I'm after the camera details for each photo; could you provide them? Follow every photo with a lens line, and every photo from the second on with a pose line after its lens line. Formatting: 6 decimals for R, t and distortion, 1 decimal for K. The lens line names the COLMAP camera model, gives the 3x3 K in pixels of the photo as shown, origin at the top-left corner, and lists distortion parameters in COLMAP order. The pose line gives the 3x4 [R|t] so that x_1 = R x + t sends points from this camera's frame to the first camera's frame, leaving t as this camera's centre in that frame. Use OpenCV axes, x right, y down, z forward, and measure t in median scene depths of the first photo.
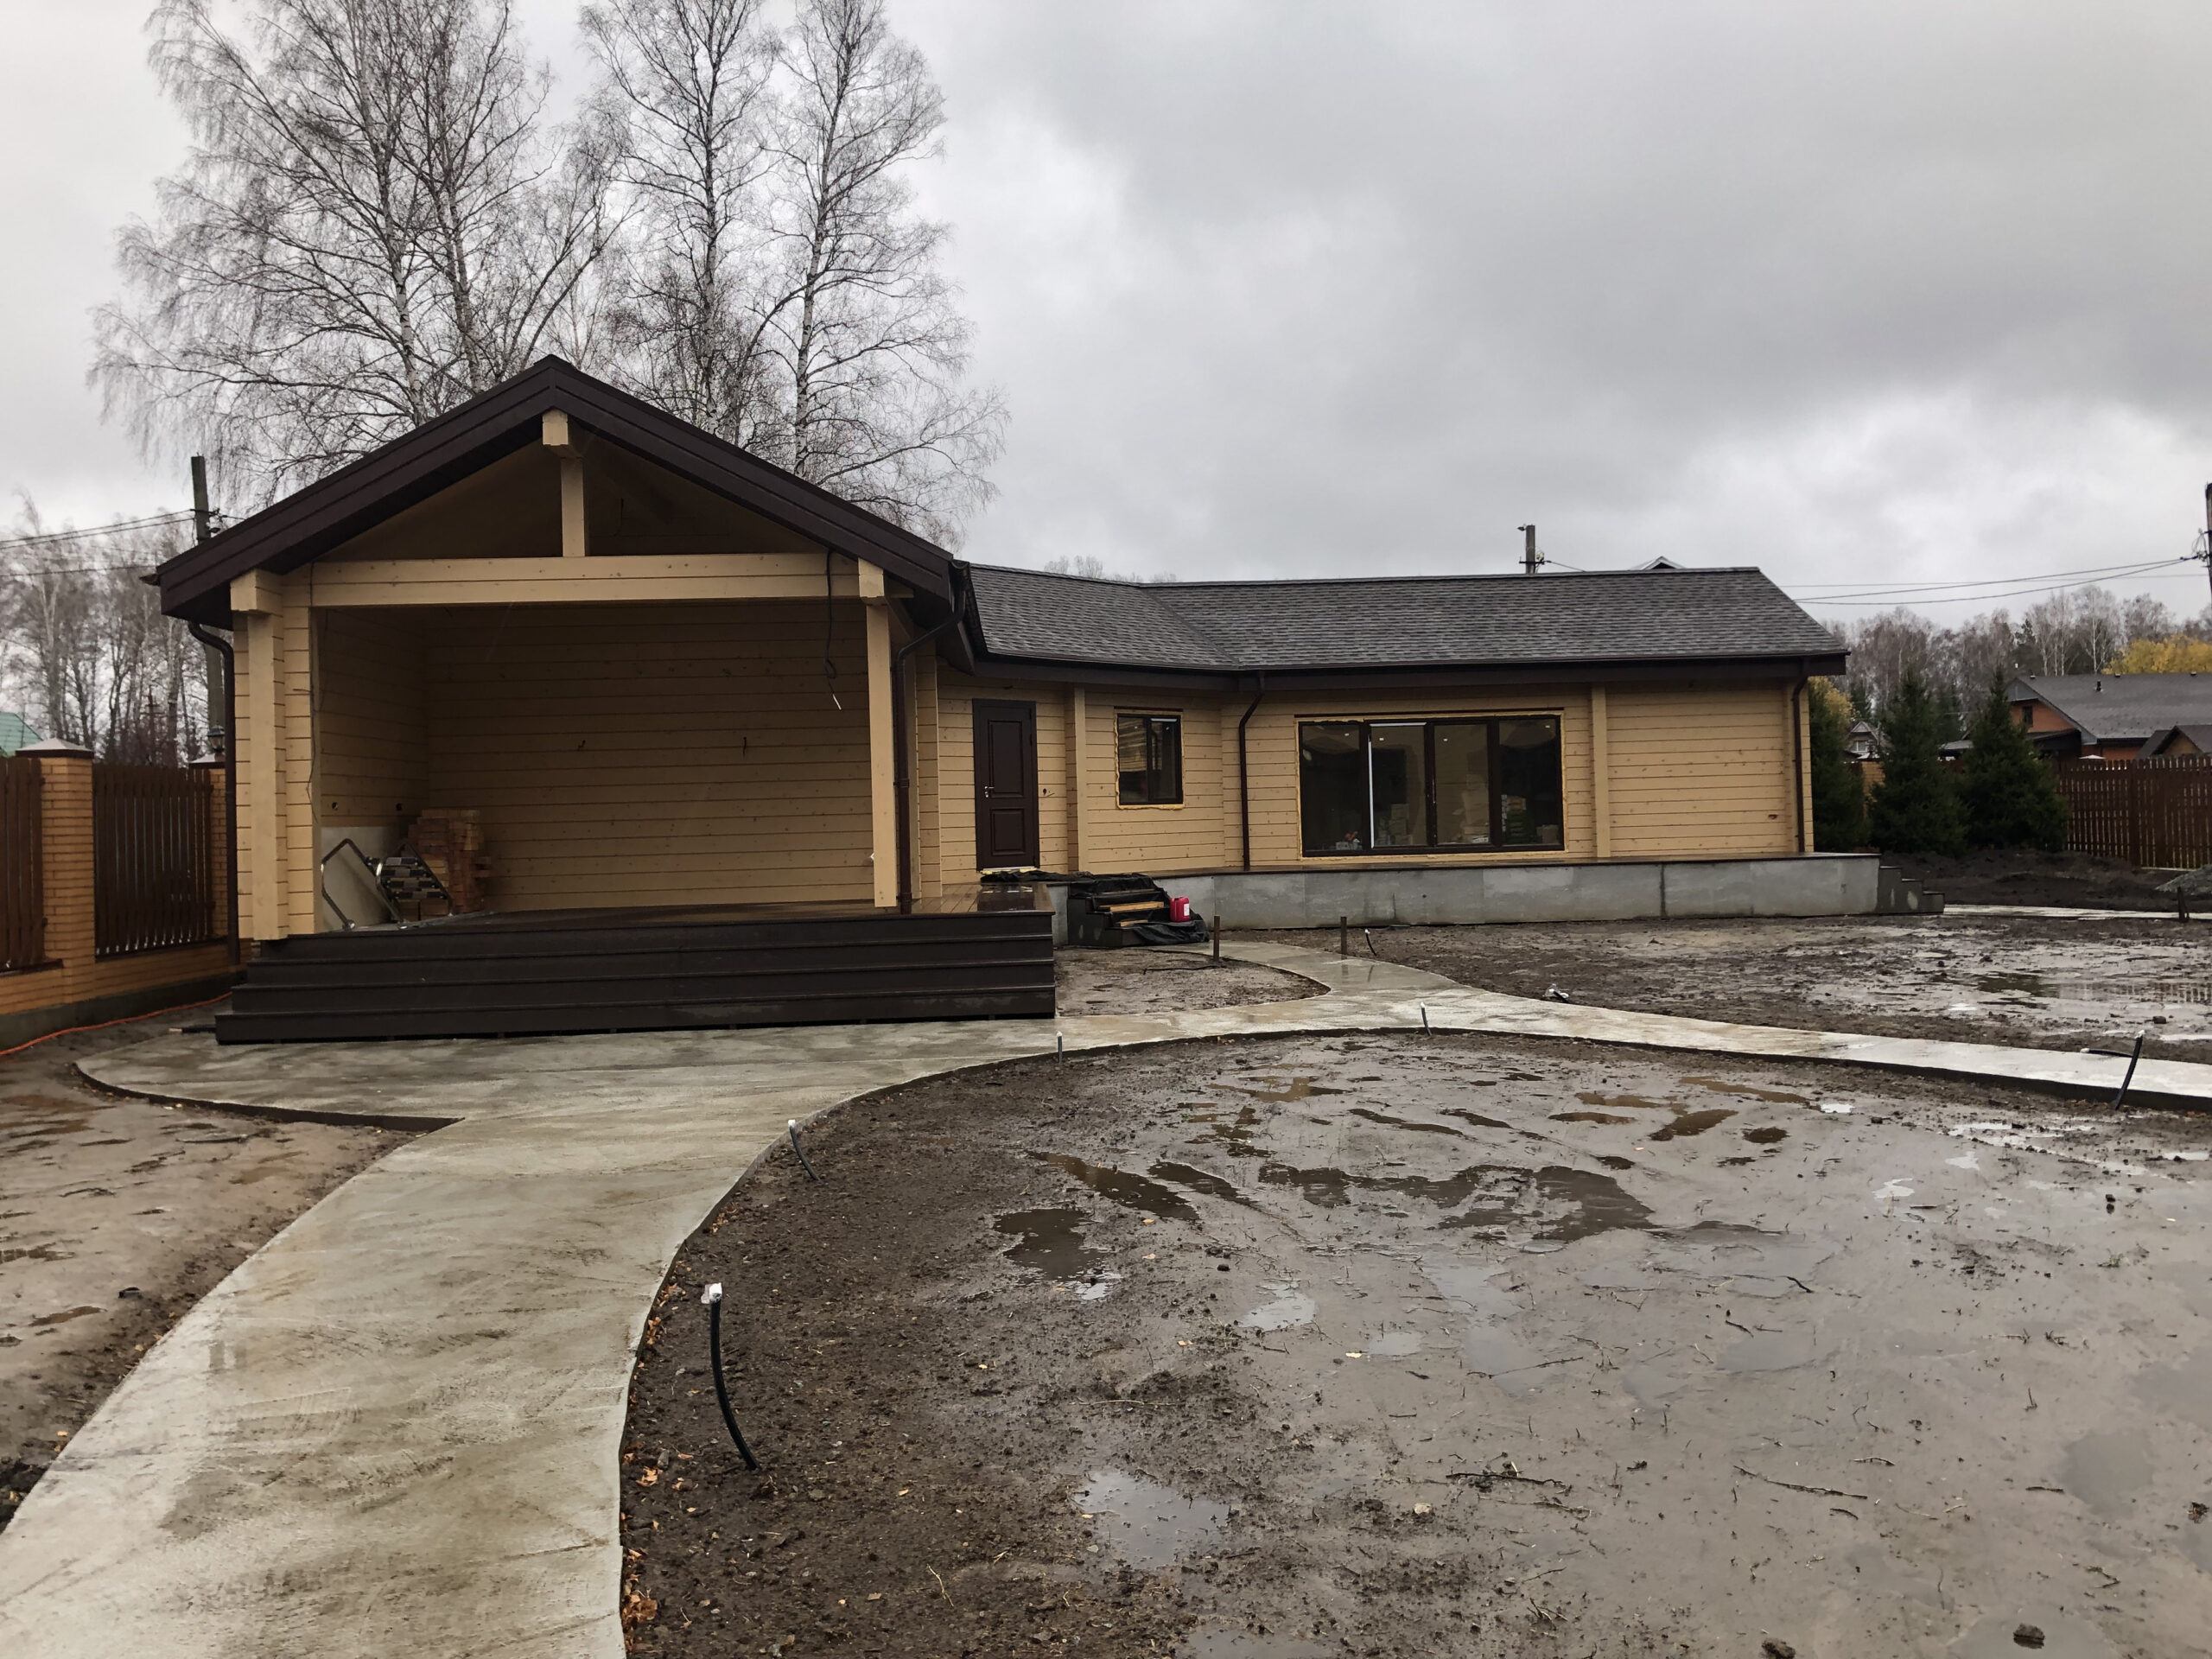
lens RADIAL K [[1784.3, 0, 1102.5], [0, 1784.3, 791.7], [0, 0, 1]] dist [0.033560, -0.047981]
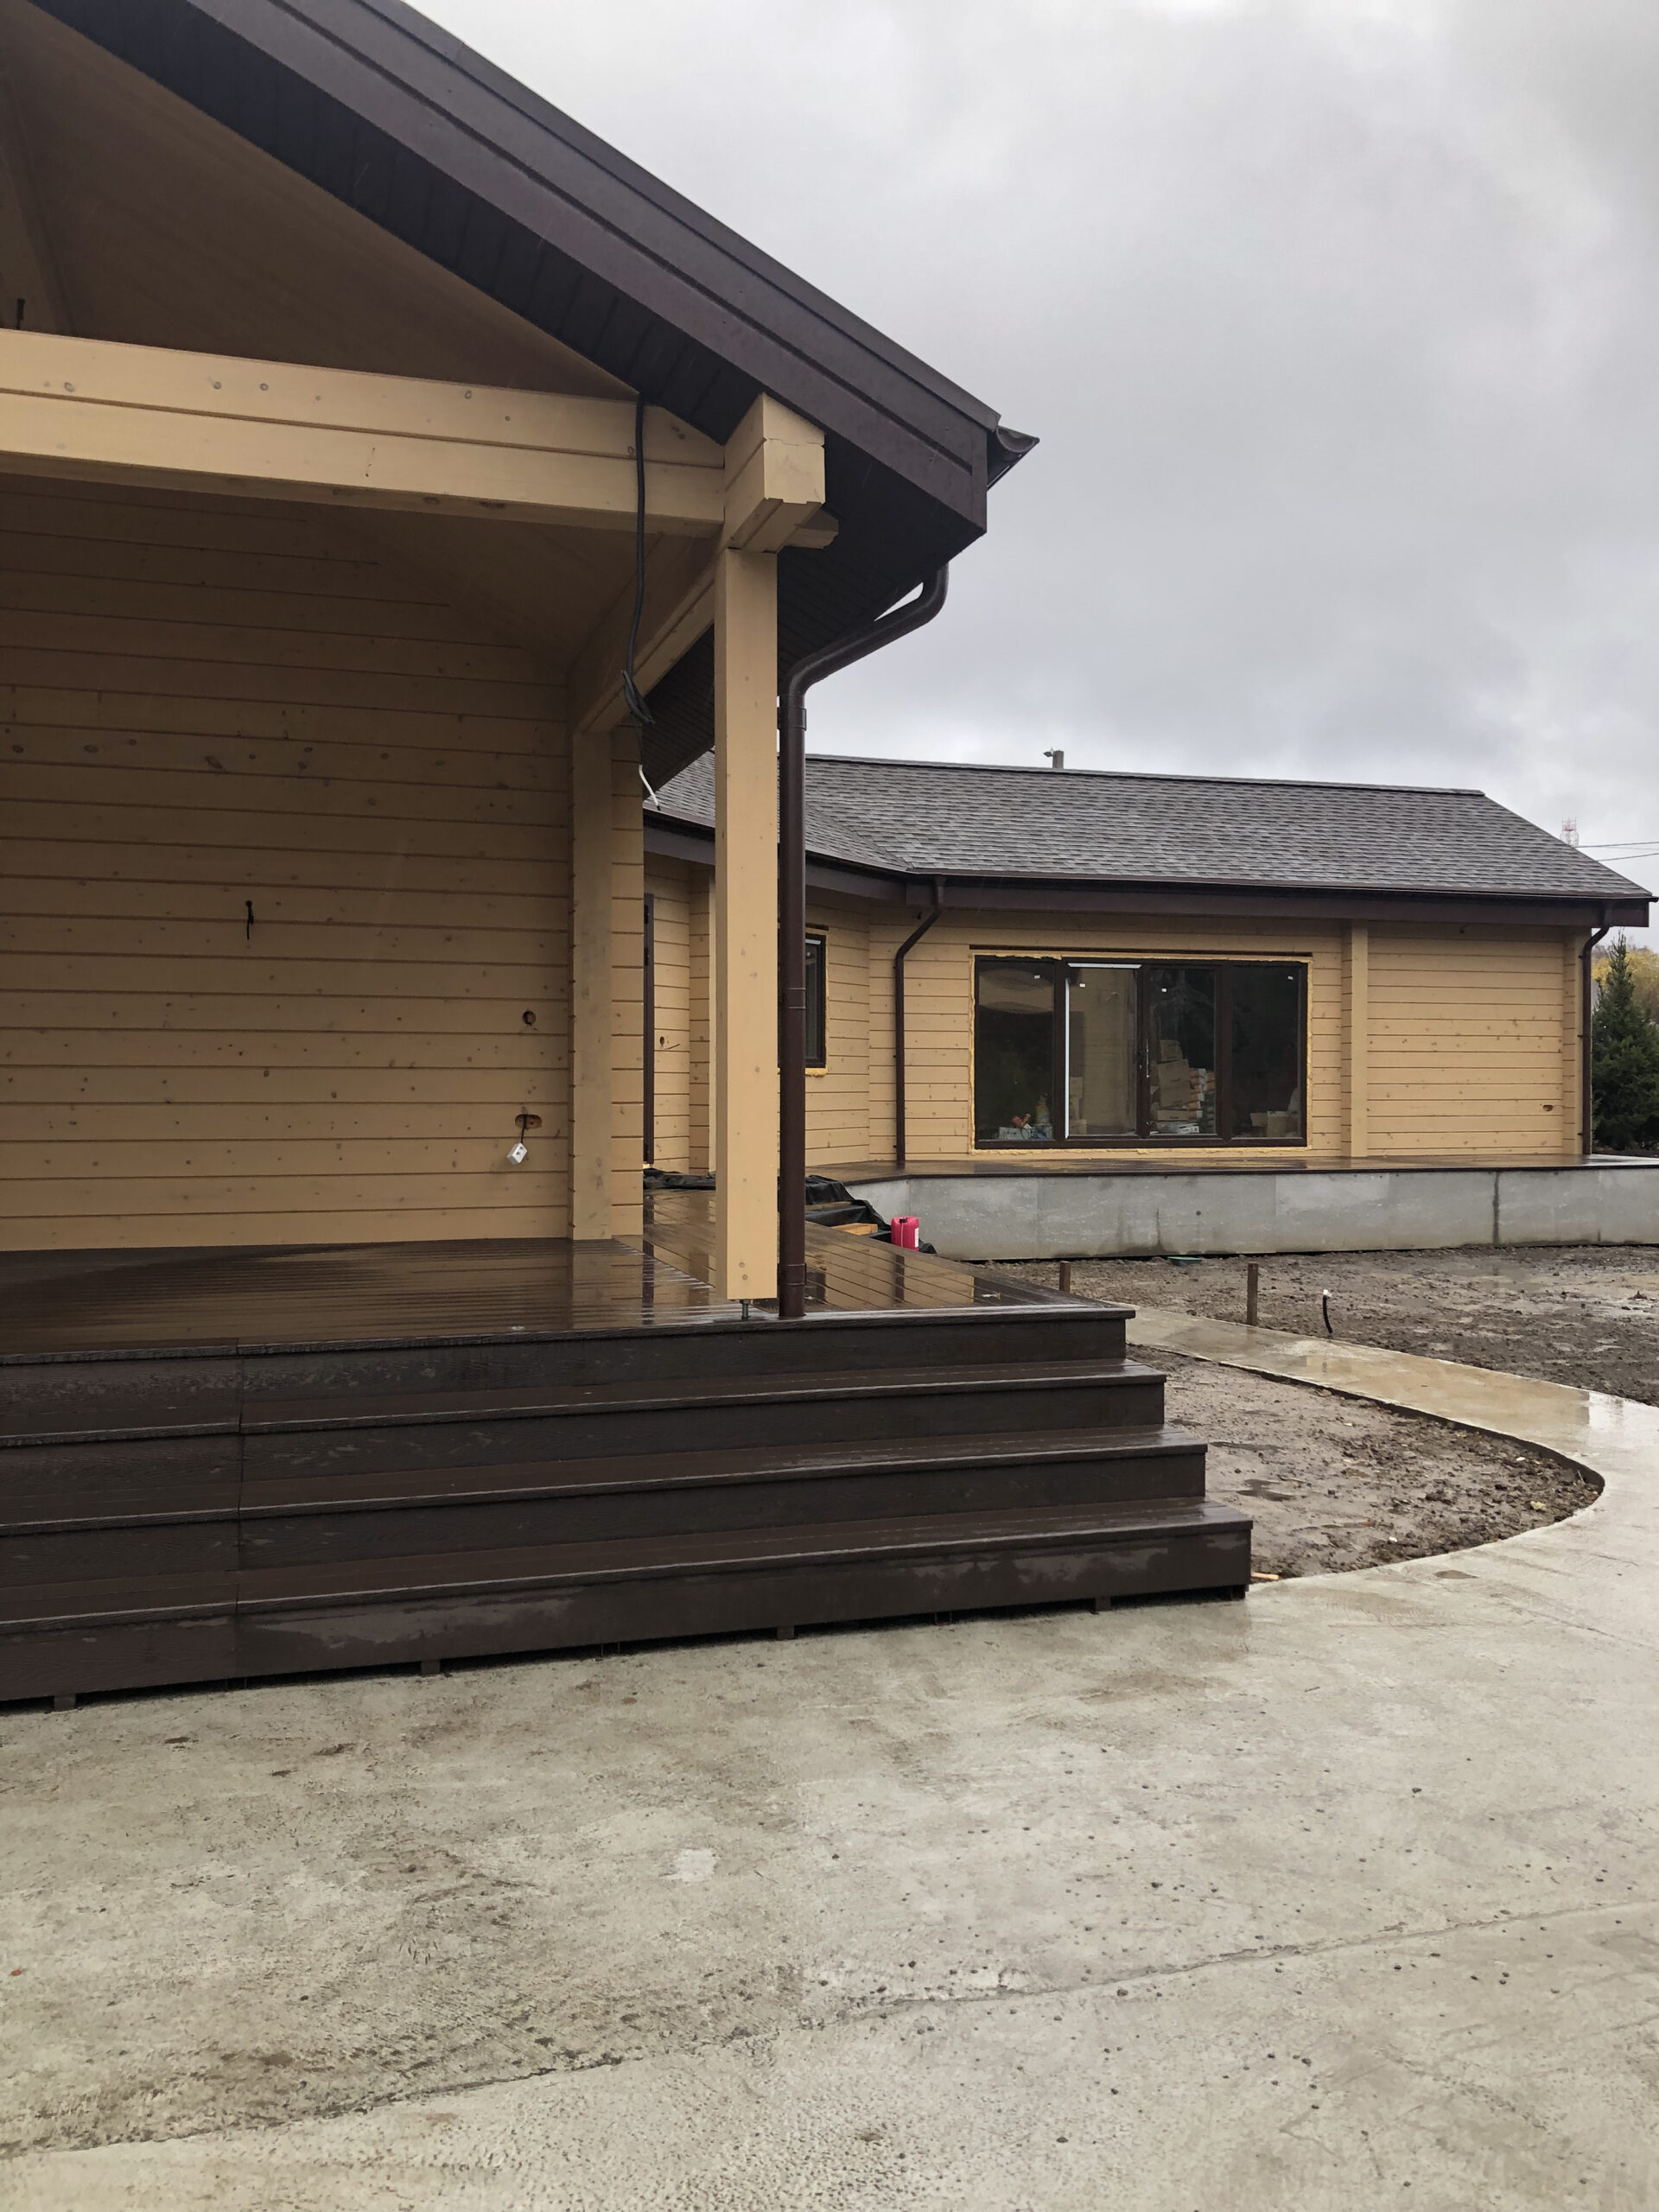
lens RADIAL K [[1784.3, 0, 829.5], [0, 1784.3, 1106.0], [0, 0, 1]] dist [0.033560, -0.047981]
pose [[0.968808, 0.025278, 0.246521, -0.115950], [-0.031736, 0.999248, 0.022258, 0.006046], [-0.245773, -0.029388, 0.968882, 0.339287]]
